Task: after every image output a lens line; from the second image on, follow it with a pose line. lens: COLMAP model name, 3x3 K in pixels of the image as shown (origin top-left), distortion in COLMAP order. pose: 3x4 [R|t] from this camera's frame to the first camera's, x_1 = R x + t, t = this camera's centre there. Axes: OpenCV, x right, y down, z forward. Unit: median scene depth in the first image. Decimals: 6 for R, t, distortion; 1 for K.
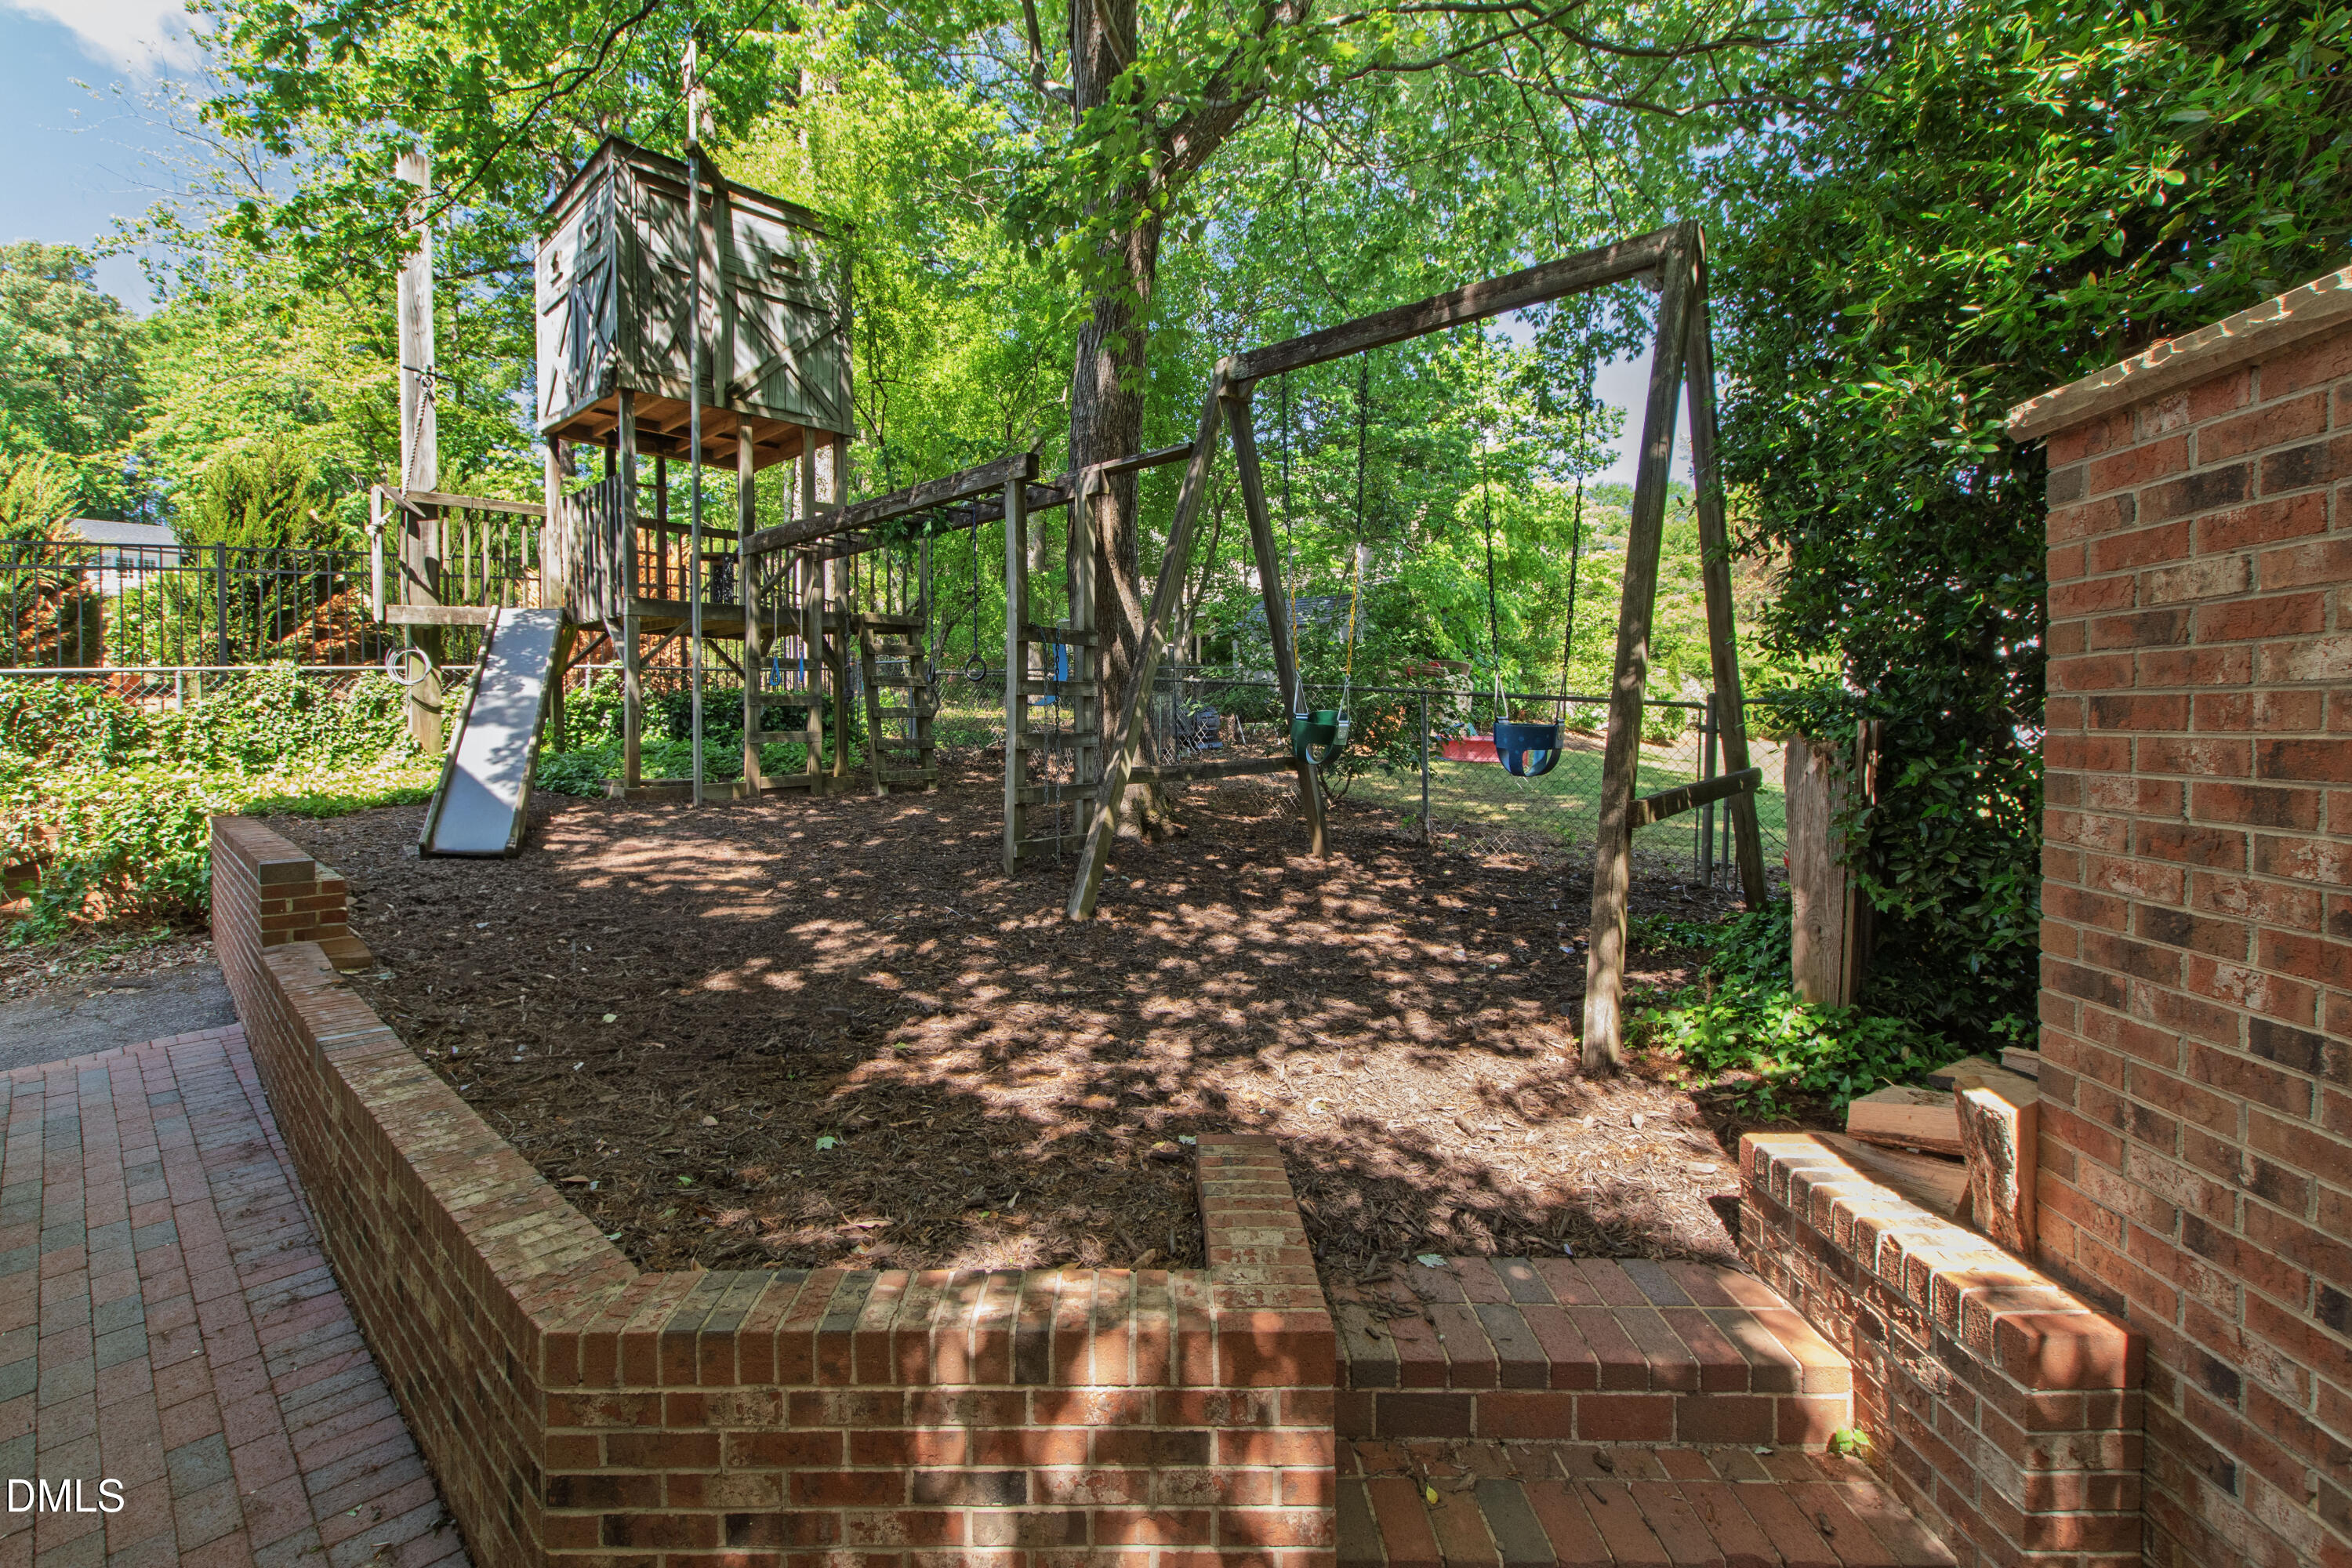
lens RADIAL K [[1067.8, 0, 1173.9], [0, 1067.8, 732.4], [0, 0, 1]] dist [-0.003078, -0.000740]
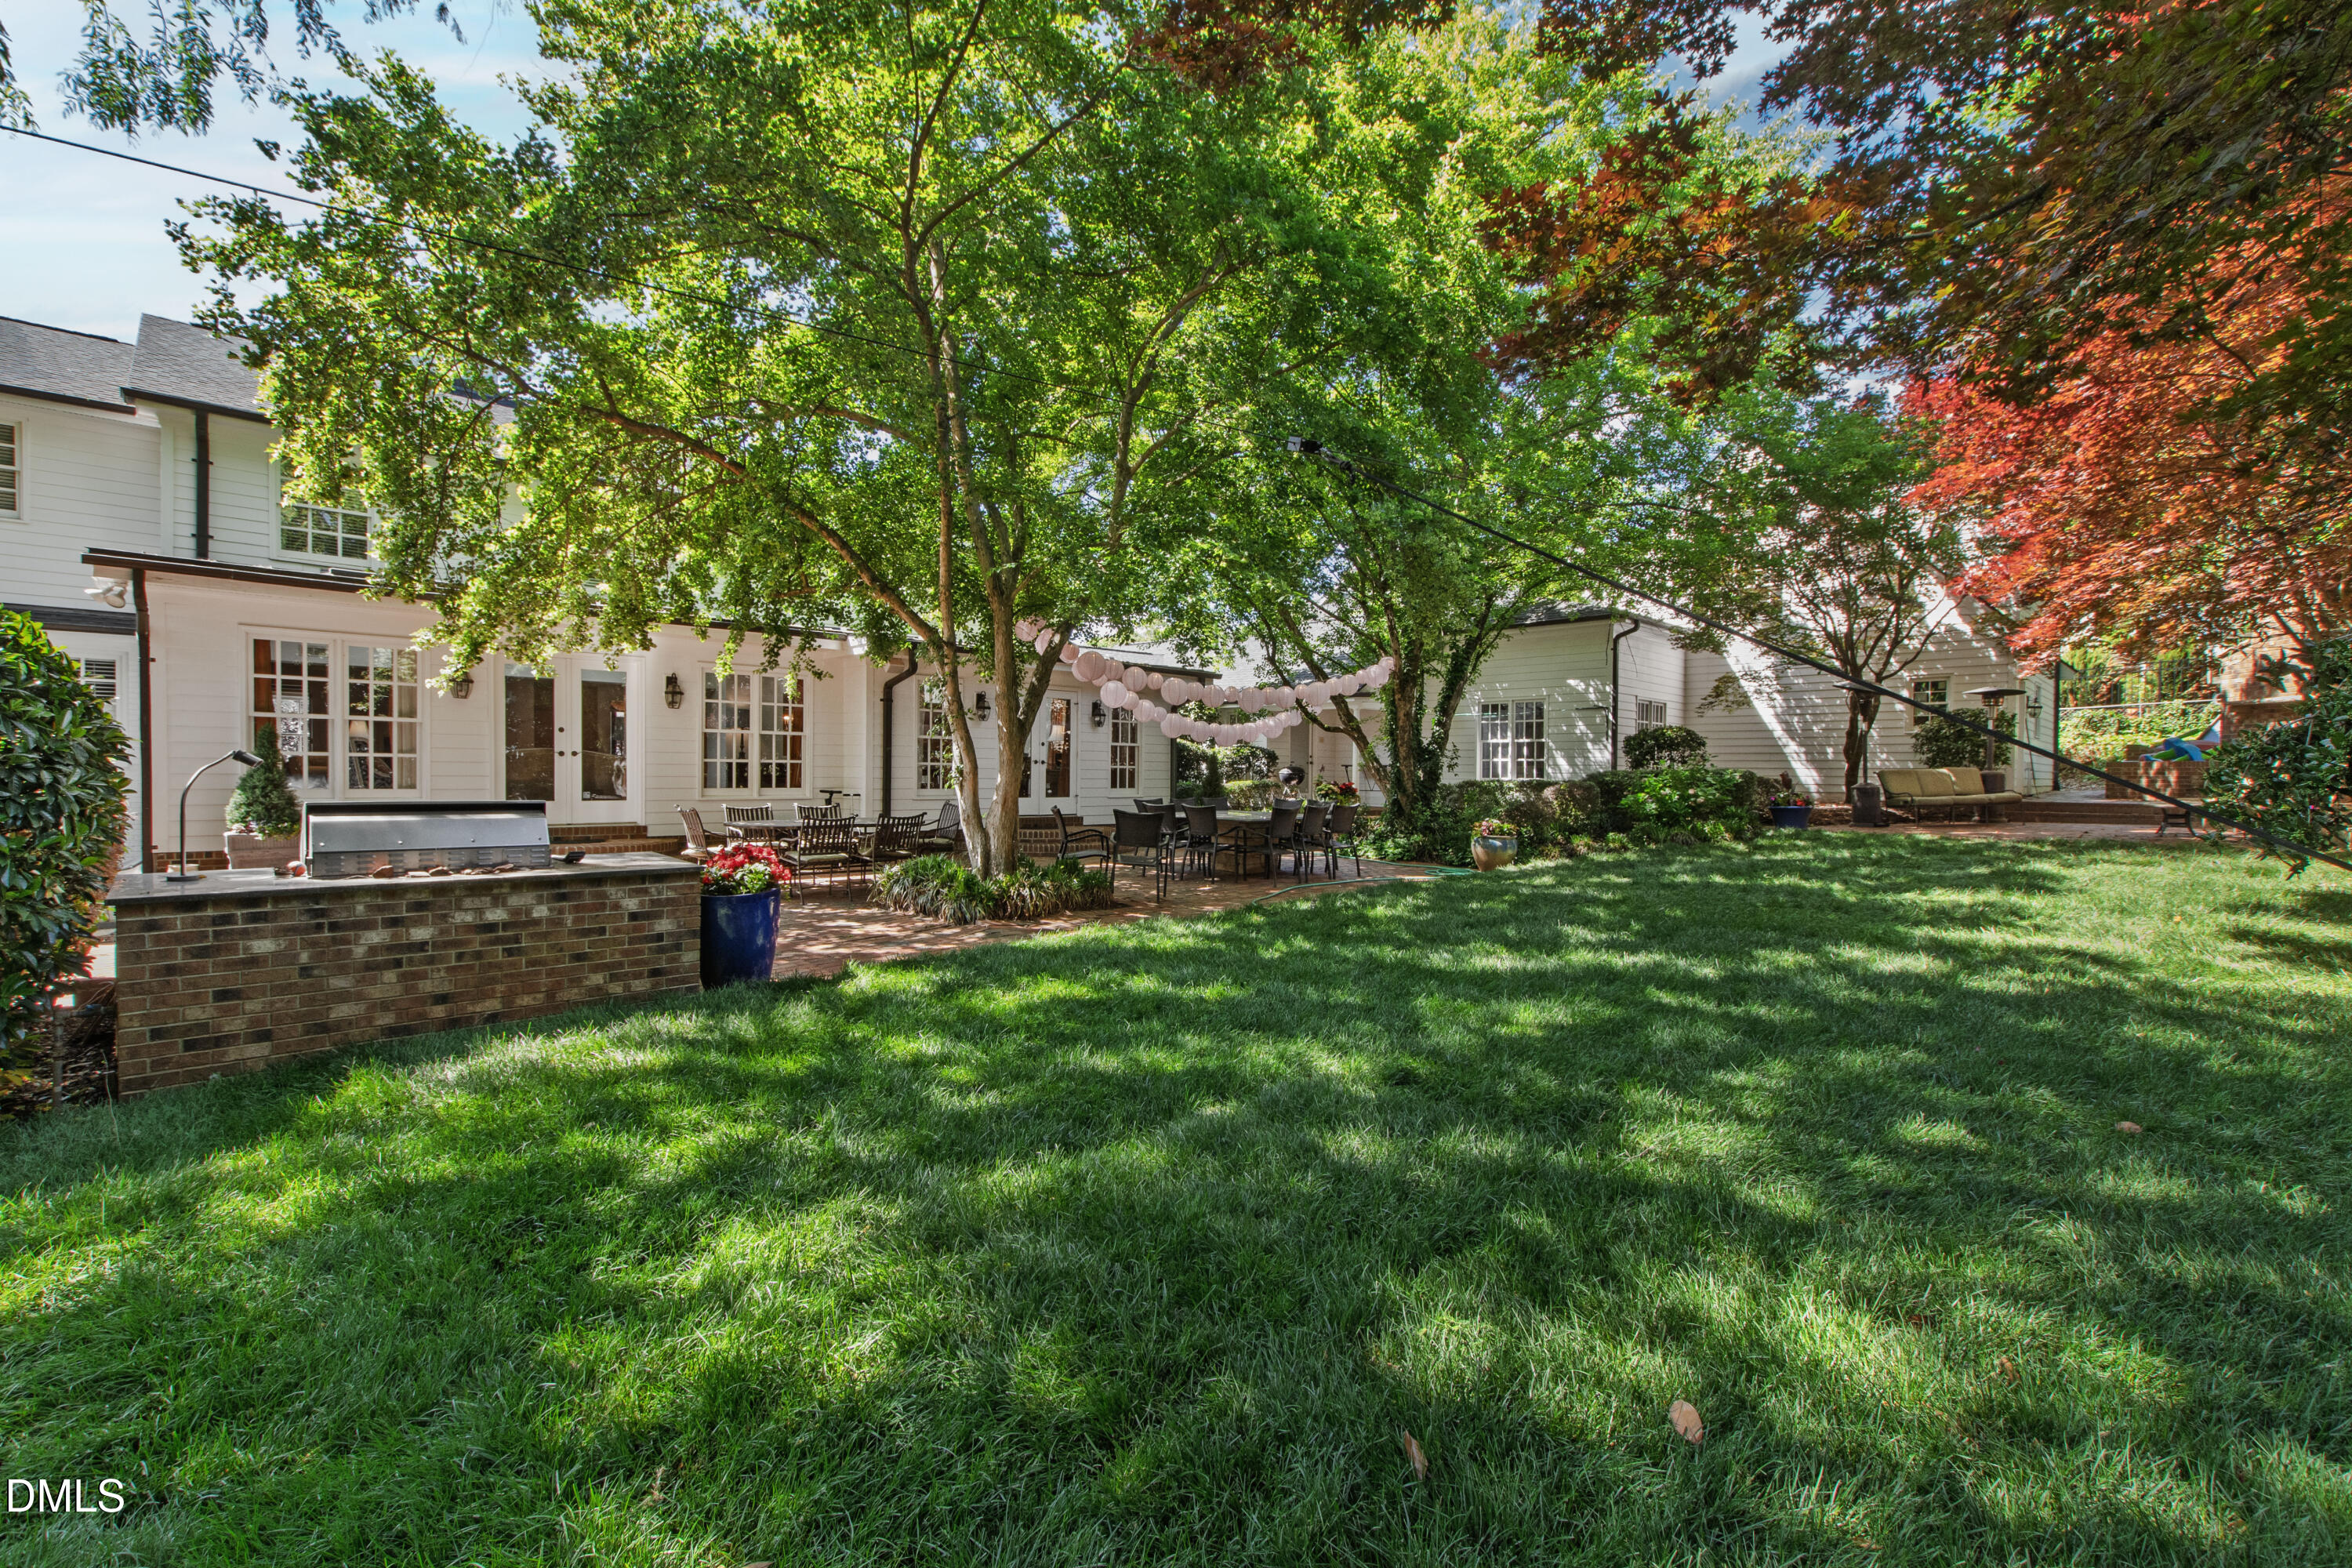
lens RADIAL K [[1030.7, 0, 1176.0], [0, 1030.7, 784.0], [0, 0, 1]] dist [-0.001672, -0.000276]
pose [[-0.028118, 0.020195, -0.999401, 1.979182], [-0.021736, 0.999547, 0.020809, 0.158663], [0.999368, 0.022308, -0.027666, -1.587368]]
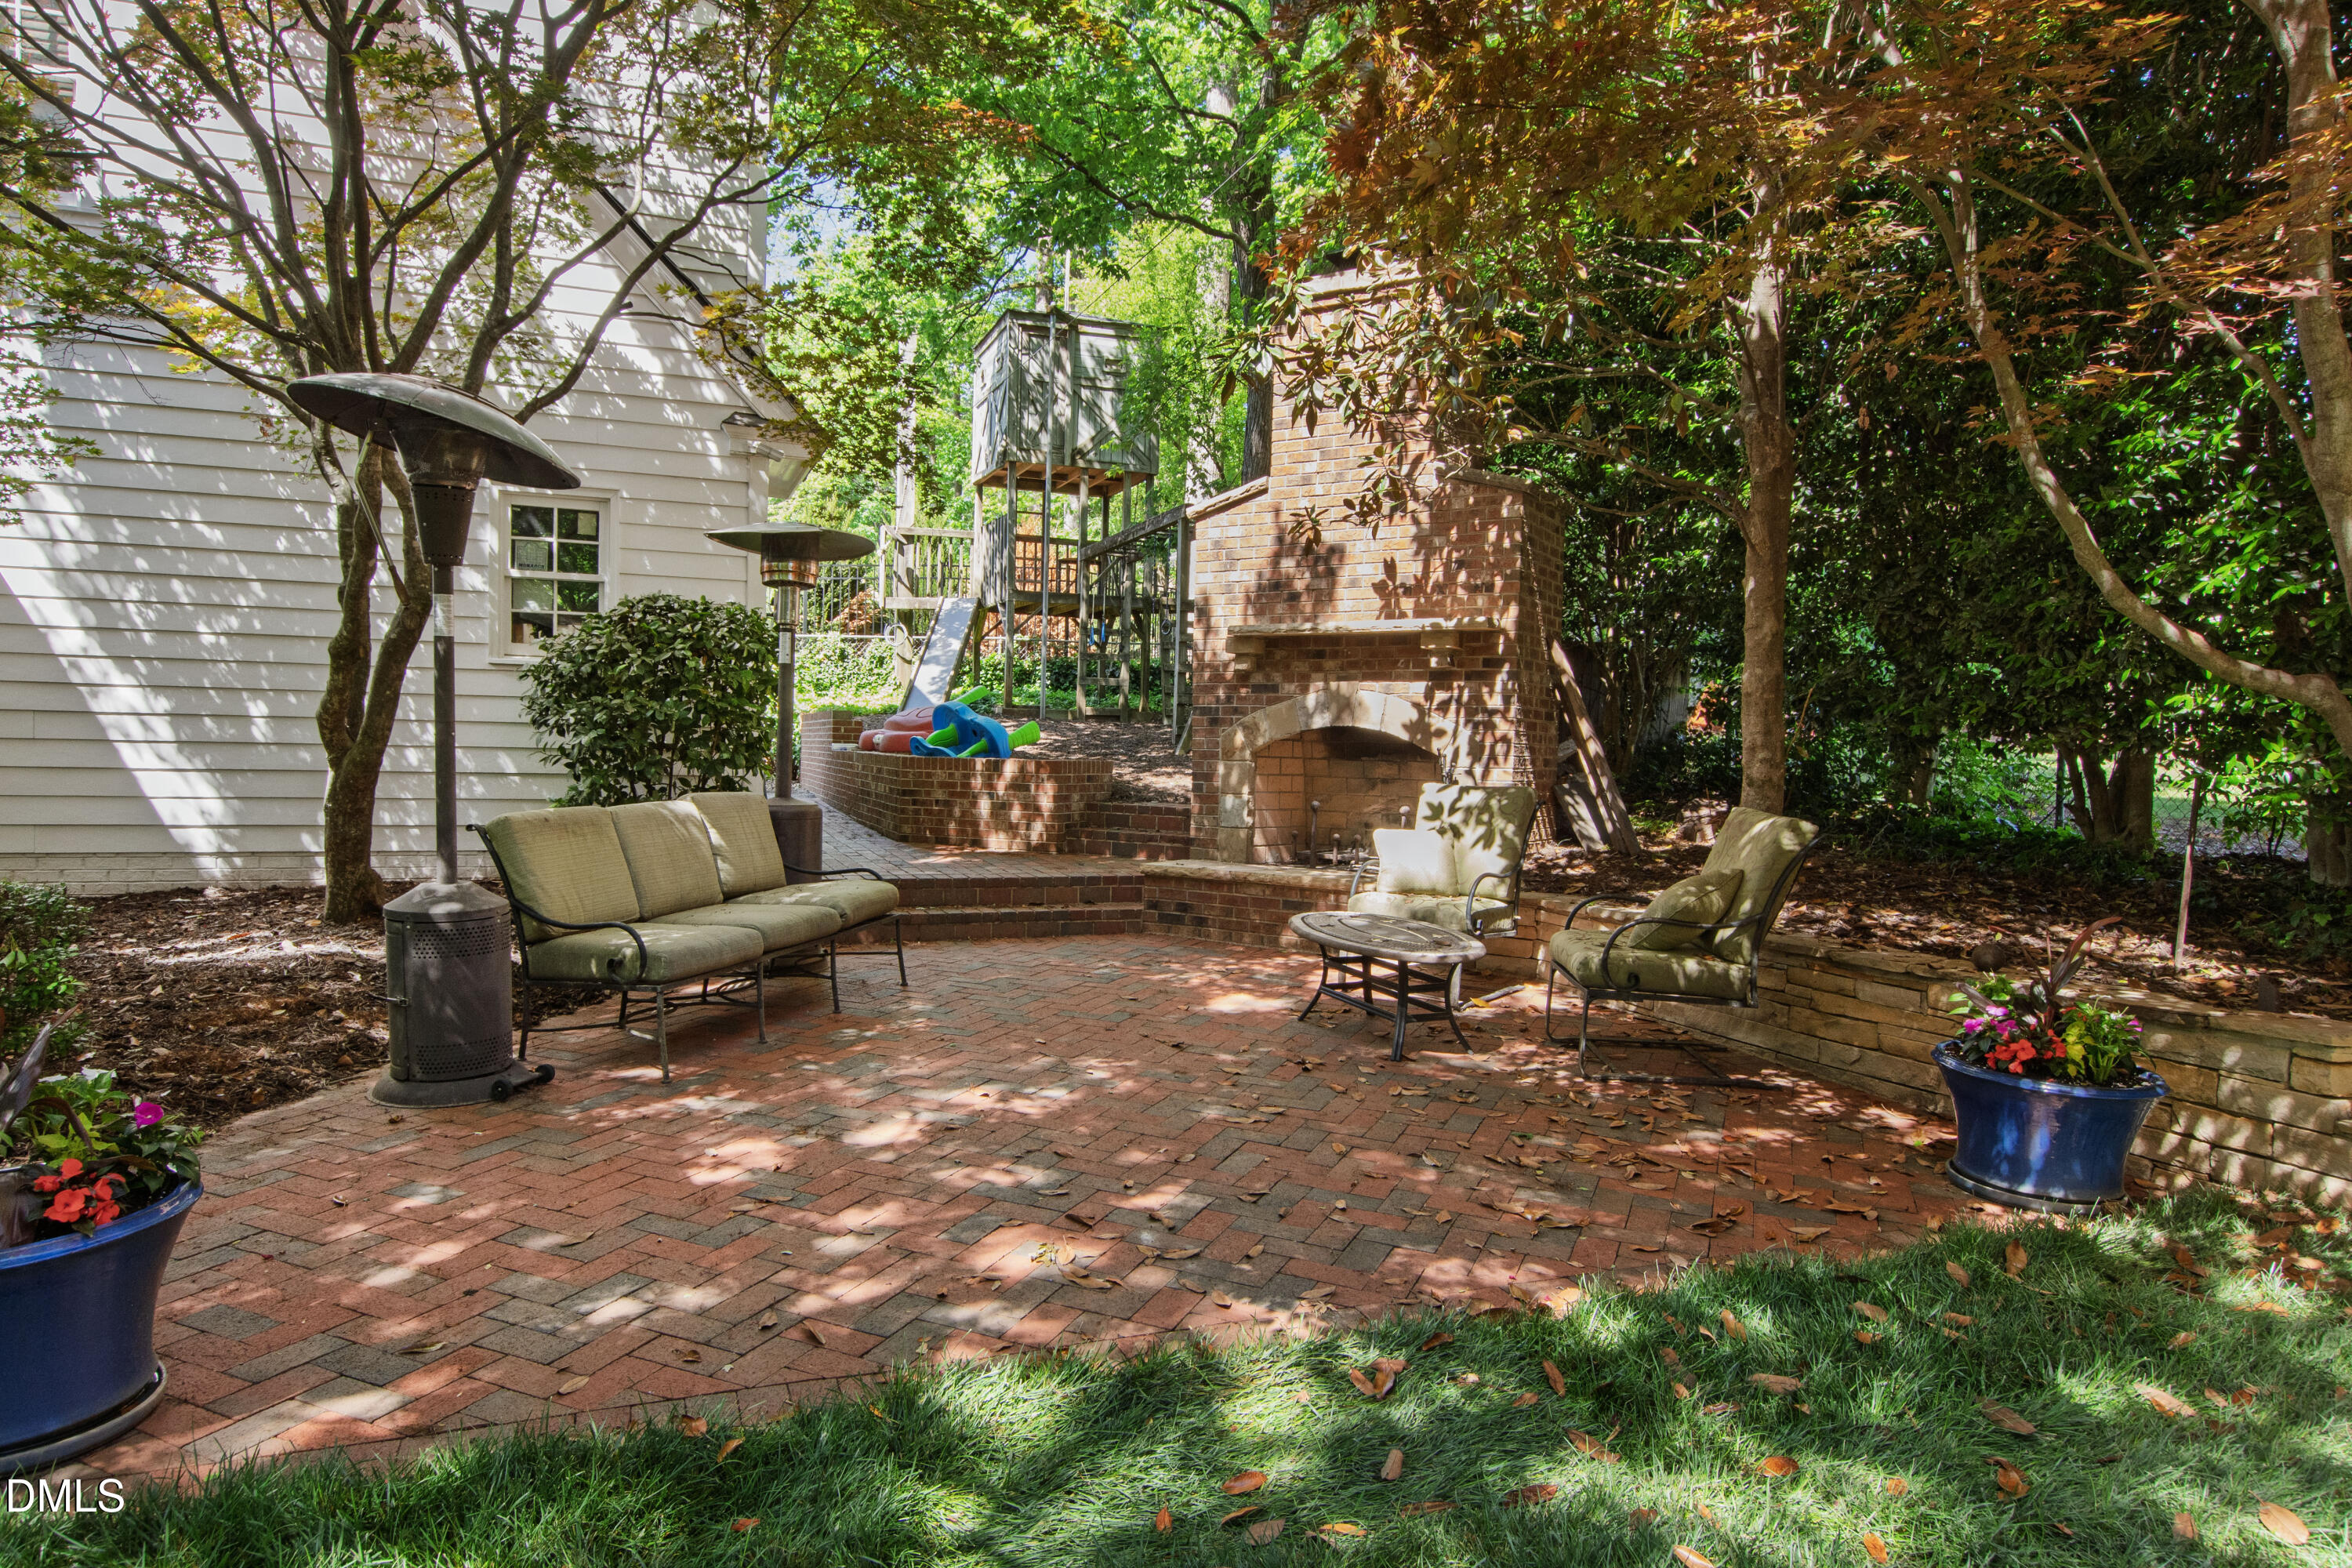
lens RADIAL K [[1423.0, 0, 1176.0], [0, 1423.0, 784.0], [0, 0, 1]] dist [-0.052249, -0.000233]
pose [[0.904549, 0.040201, -0.424470, 0.595253], [-0.036104, 0.999191, 0.017696, 0.111383], [0.424838, -0.000682, 0.905269, -0.776518]]
